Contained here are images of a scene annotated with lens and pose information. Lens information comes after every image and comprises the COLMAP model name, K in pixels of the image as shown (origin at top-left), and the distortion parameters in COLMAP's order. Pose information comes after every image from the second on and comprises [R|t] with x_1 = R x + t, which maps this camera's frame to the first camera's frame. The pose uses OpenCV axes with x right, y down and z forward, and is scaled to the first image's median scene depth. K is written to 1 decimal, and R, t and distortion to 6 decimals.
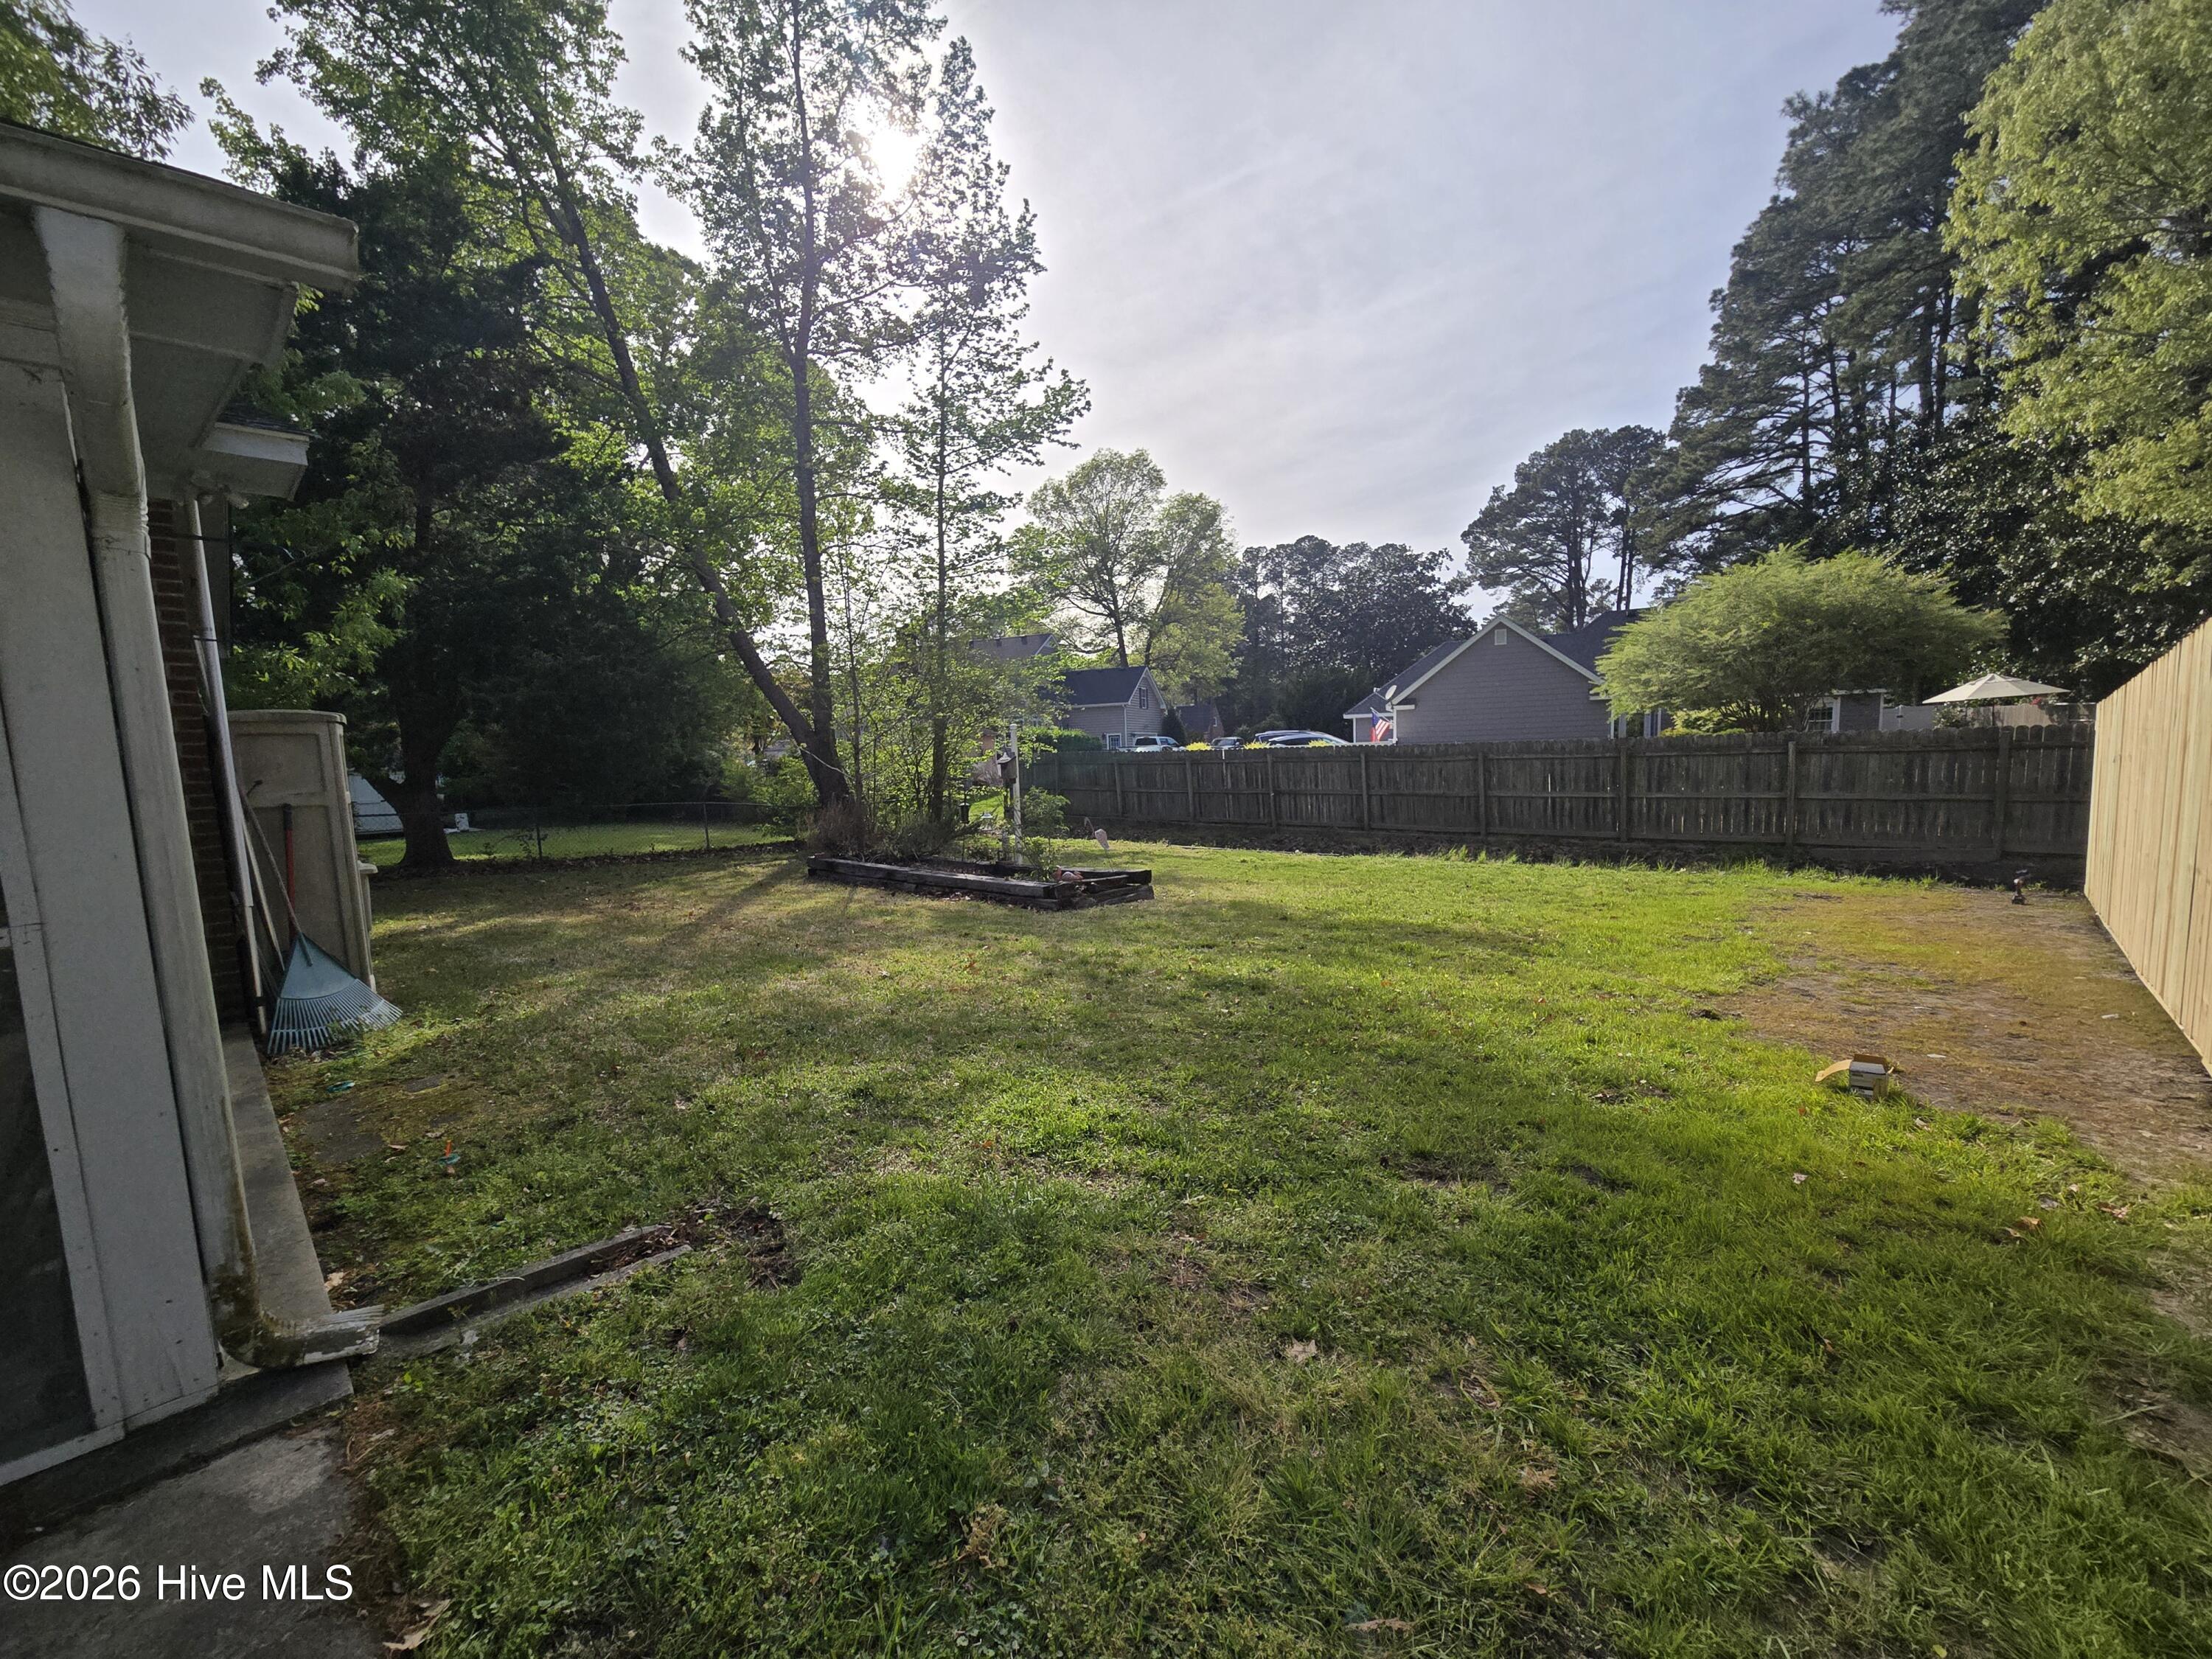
lens RADIAL K [[912.9, 0, 1113.2], [0, 912.9, 848.5], [0, 0, 1]] dist [0.001162, 0.000544]
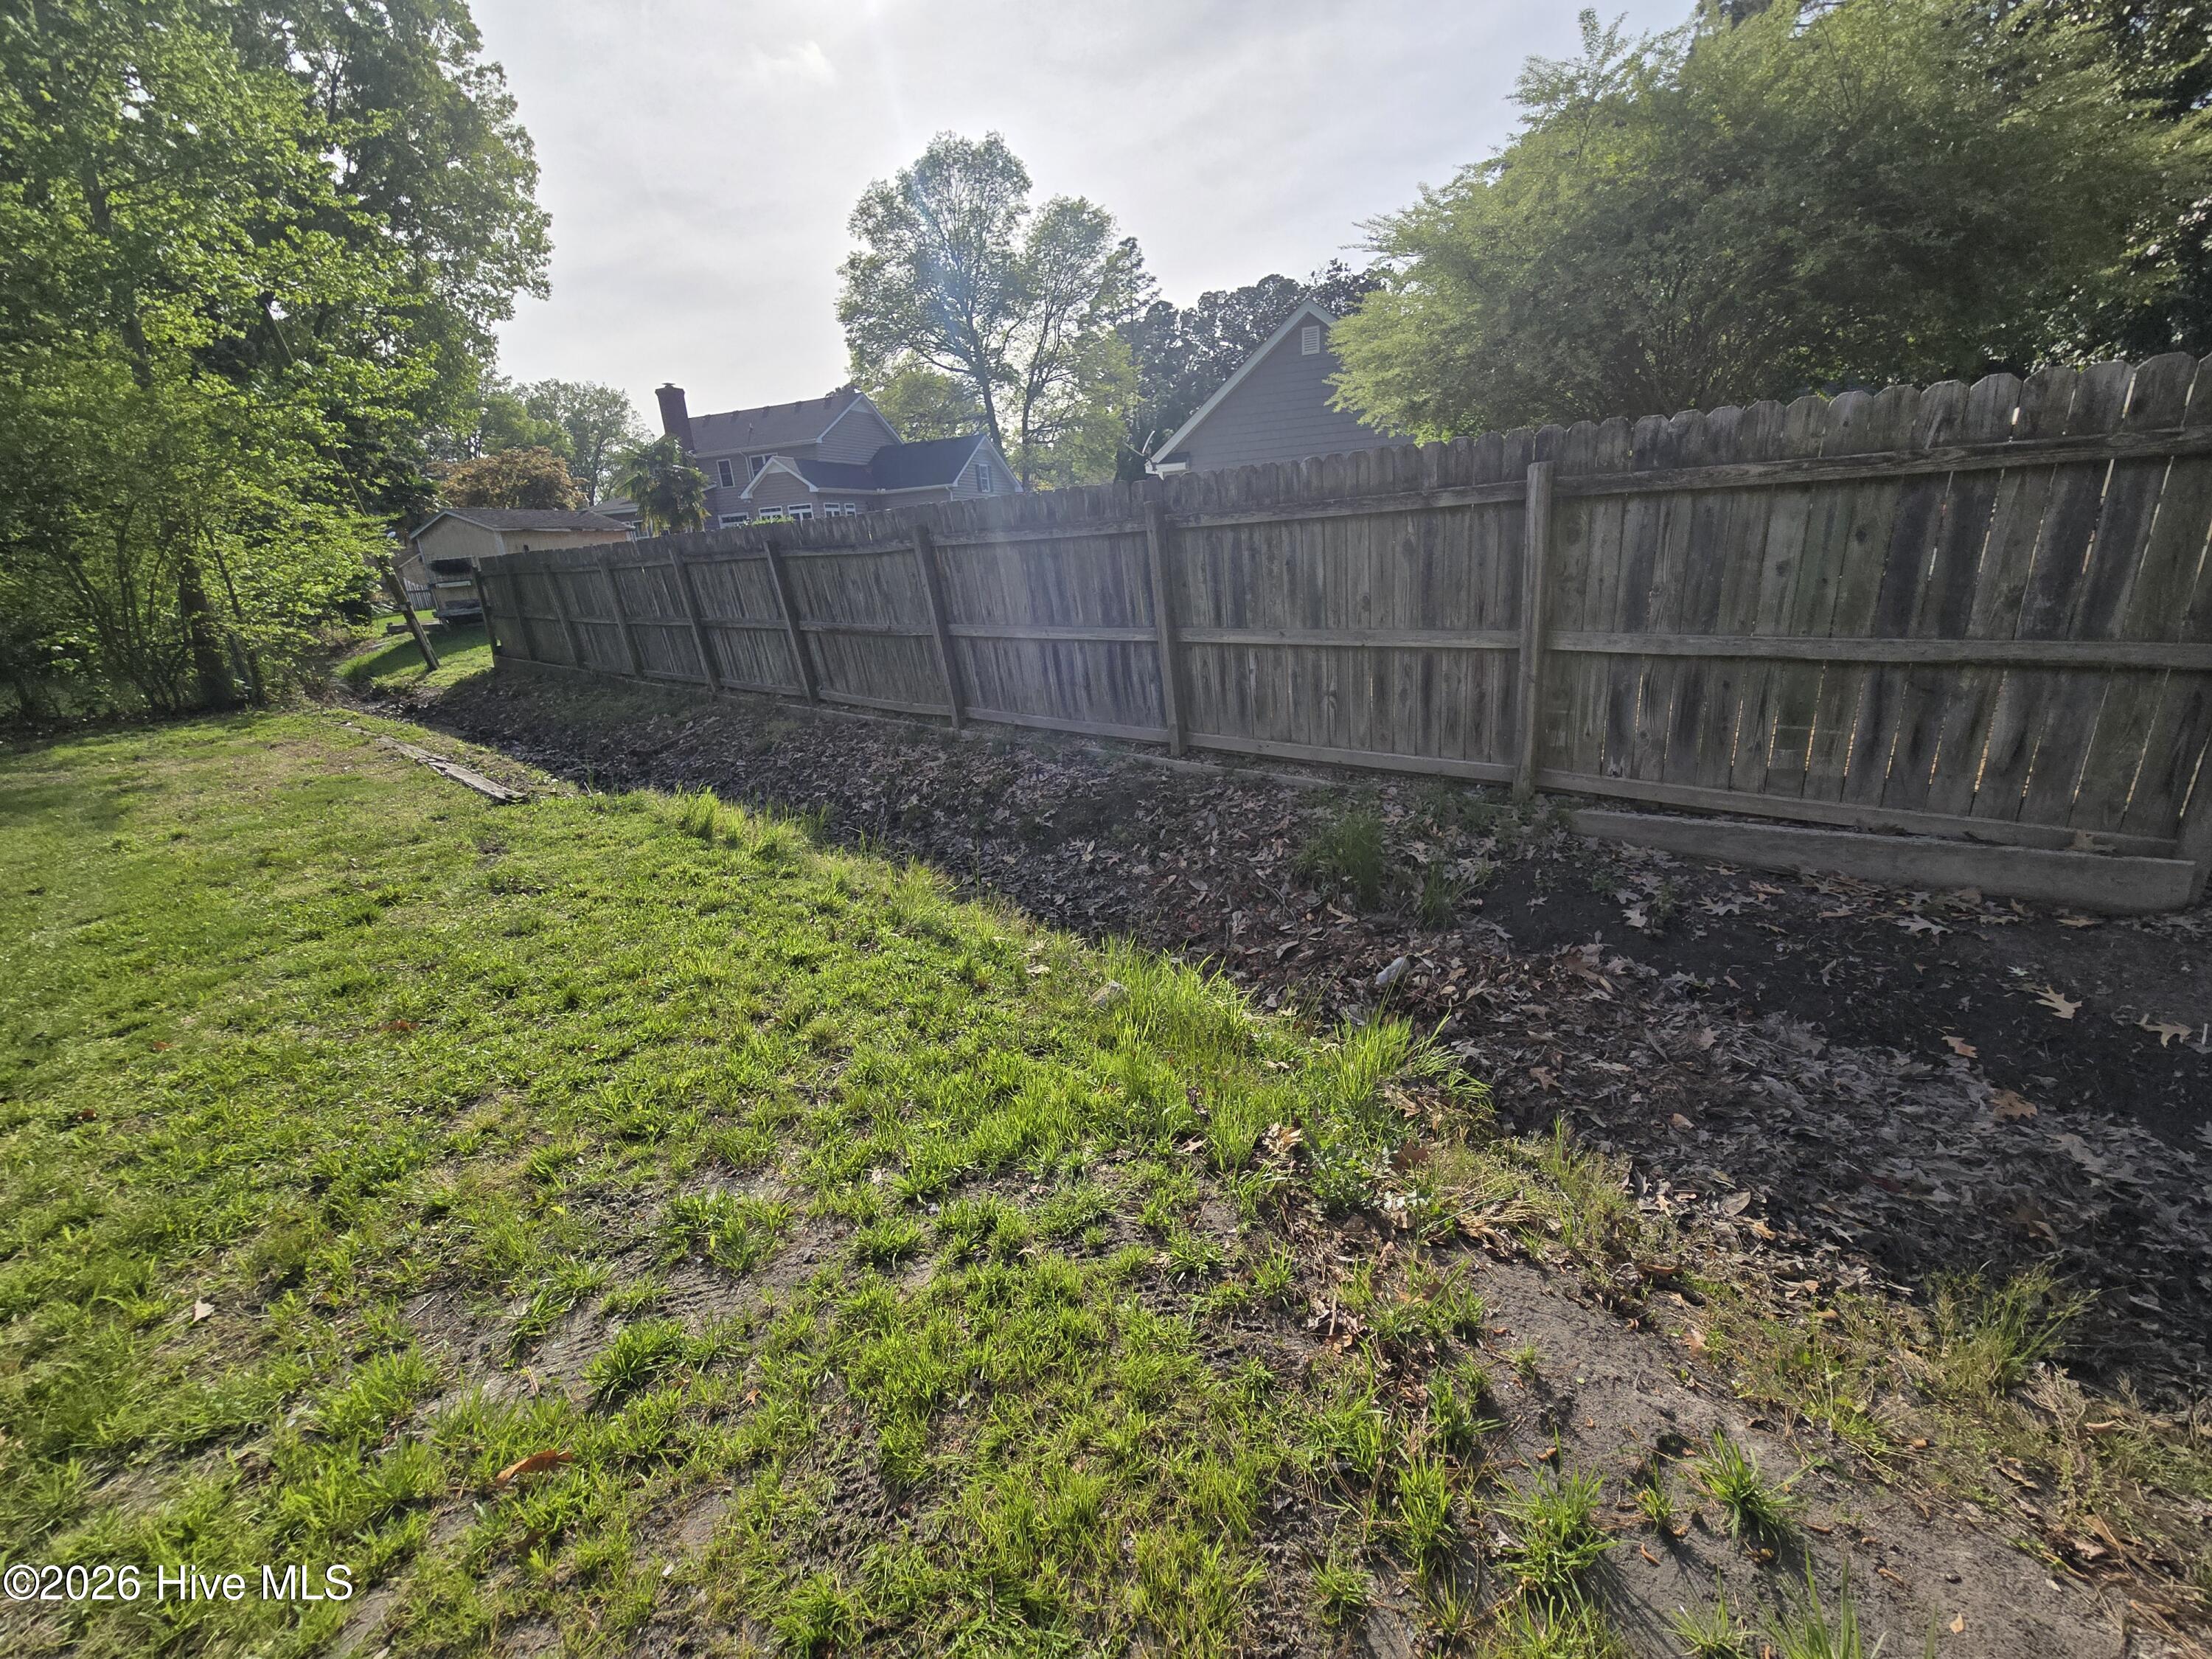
lens RADIAL K [[912.9, 0, 1113.2], [0, 912.9, 848.5], [0, 0, 1]] dist [0.001162, 0.000544]
pose [[0.999597, -0.027574, -0.006714, 0.318677], [0.028368, 0.977536, 0.208853, -0.031248], [0.000804, -0.208959, 0.977924, 0.359478]]
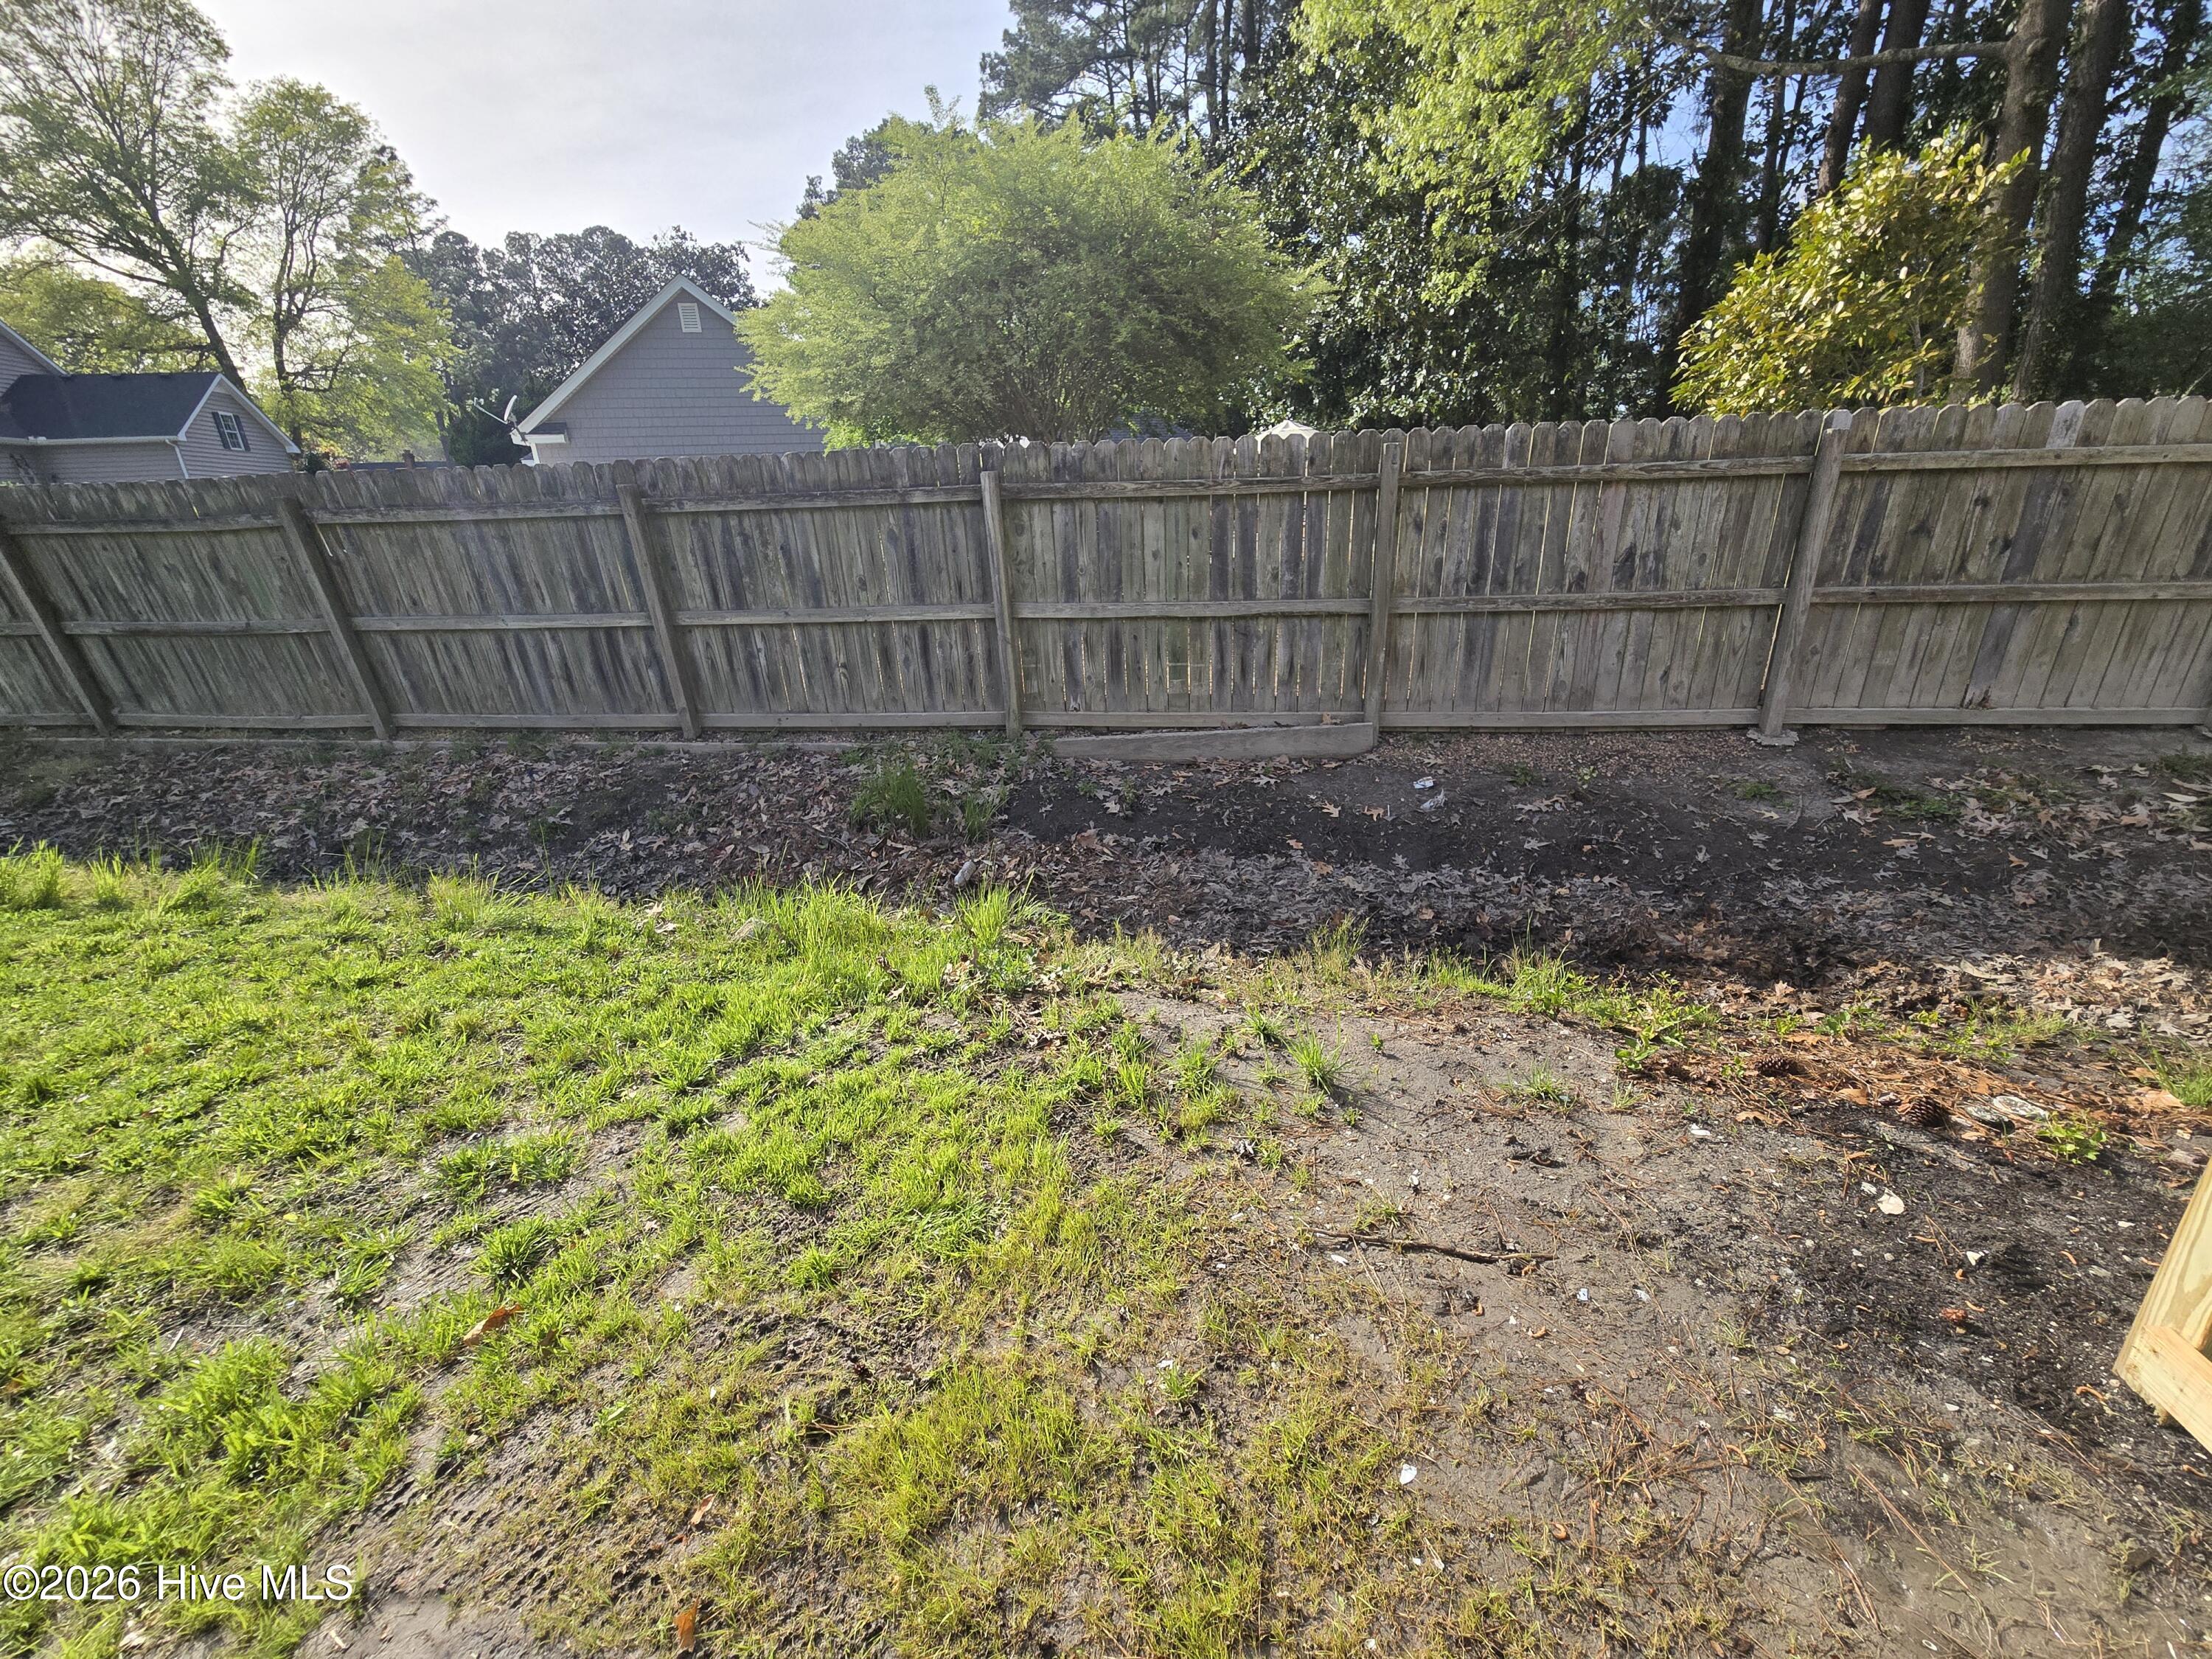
lens RADIAL K [[904.1, 0, 1120.9], [0, 904.1, 838.6], [0, 0, 1]] dist [0.001495, -0.003040]
pose [[0.817195, -0.194348, 0.542606, 0.292316], [0.068005, 0.967371, 0.244069, -0.029592], [-0.572335, -0.162552, 0.803747, 0.336601]]
